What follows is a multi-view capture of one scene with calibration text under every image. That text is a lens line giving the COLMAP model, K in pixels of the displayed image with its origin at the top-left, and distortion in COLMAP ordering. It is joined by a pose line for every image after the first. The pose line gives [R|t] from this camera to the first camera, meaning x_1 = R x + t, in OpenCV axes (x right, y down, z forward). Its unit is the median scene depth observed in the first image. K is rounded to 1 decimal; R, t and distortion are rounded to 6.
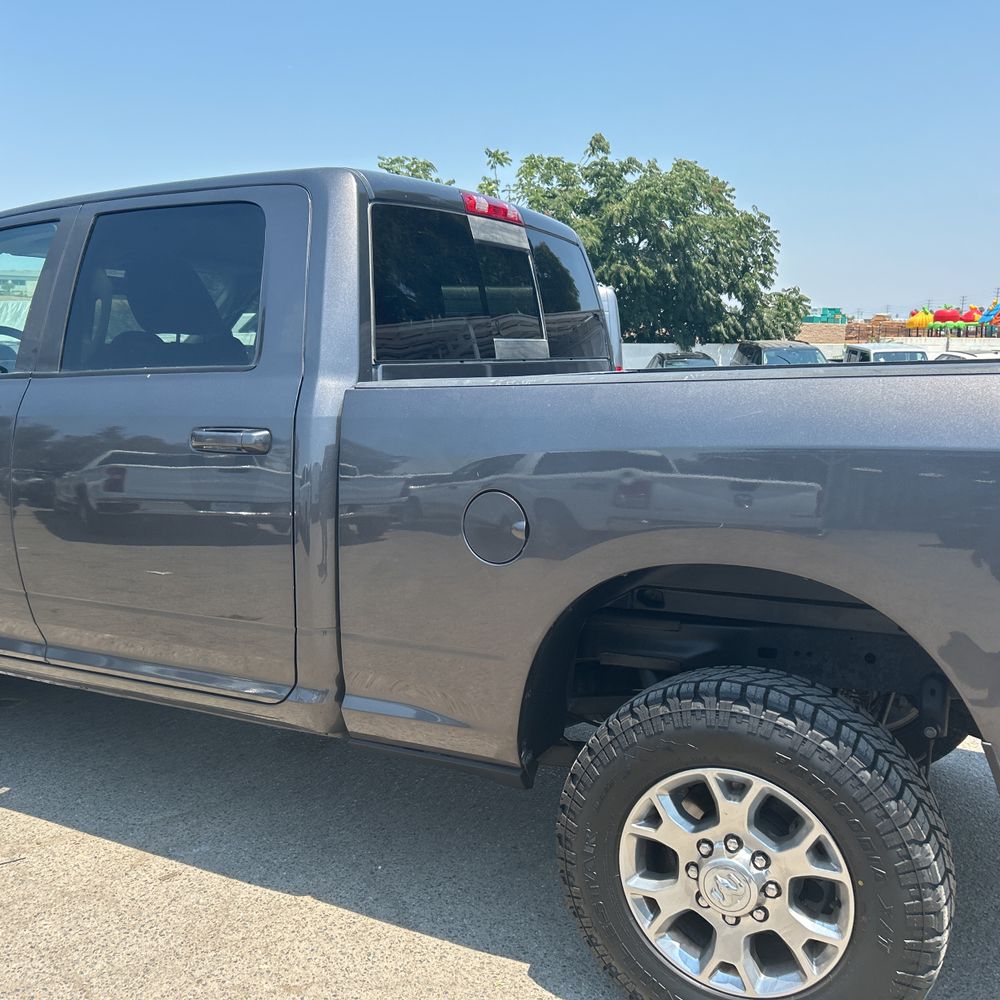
lens RADIAL K [[1021.5, 0, 498.2], [0, 1021.5, 511.2], [0, 0, 1]] dist [0.119772, -0.244553]
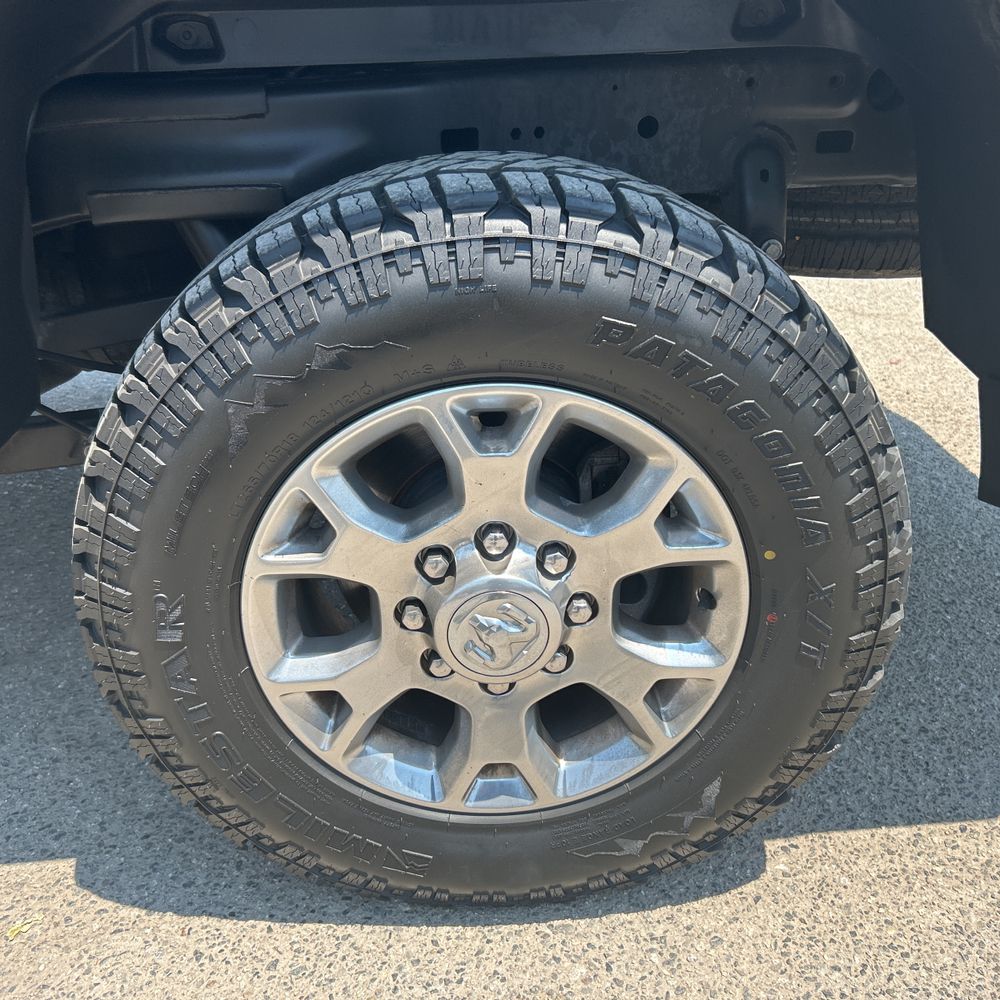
lens RADIAL K [[1021.5, 0, 498.2], [0, 1021.5, 511.2], [0, 0, 1]] dist [0.119772, -0.244553]
pose [[0.862559, -0.238065, 0.446450, 0.027587], [0.085869, 0.938466, 0.334527, 0.154715], [-0.498617, -0.250213, 0.829924, 0.617020]]
